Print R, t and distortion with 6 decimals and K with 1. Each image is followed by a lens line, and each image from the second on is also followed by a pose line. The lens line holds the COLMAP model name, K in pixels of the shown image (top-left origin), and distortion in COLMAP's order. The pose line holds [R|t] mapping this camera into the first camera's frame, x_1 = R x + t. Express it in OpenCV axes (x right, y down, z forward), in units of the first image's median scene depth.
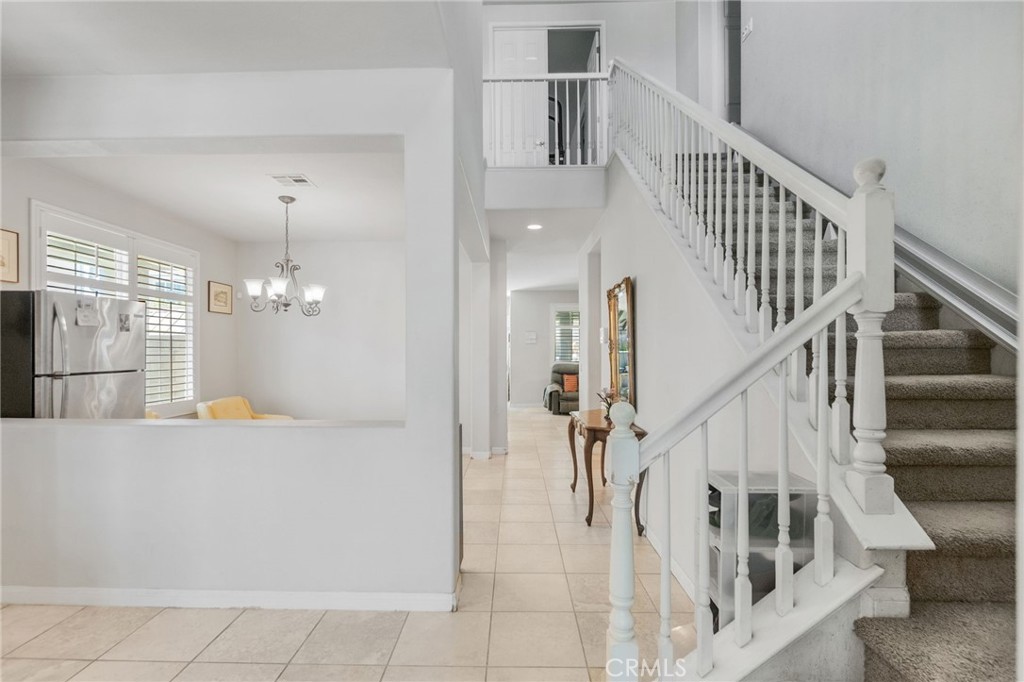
lens RADIAL K [[483.3, 0, 510.5], [0, 483.3, 353.8], [0, 0, 1]] dist [-0.002576, -0.000298]
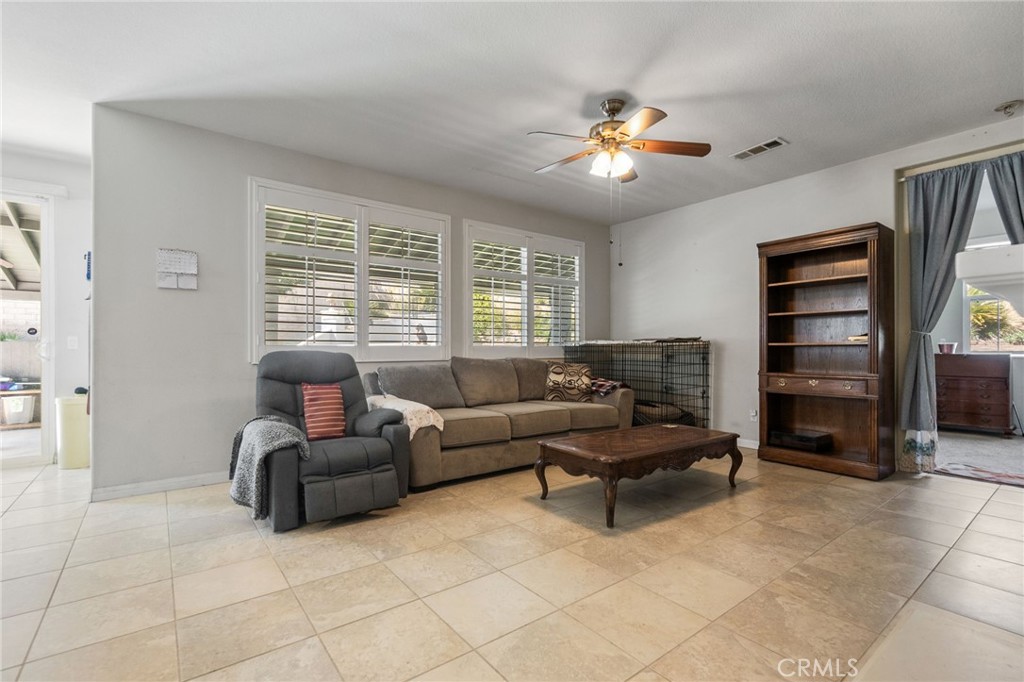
lens RADIAL K [[465.5, 0, 511.5], [0, 465.5, 344.7], [0, 0, 1]] dist [-0.001215, 0.000009]
pose [[0.784666, 0.002192, 0.619915, 0.027201], [0.002042, 0.999979, -0.006121, 0.019011], [-0.619915, 0.006069, 0.784645, 0.683822]]
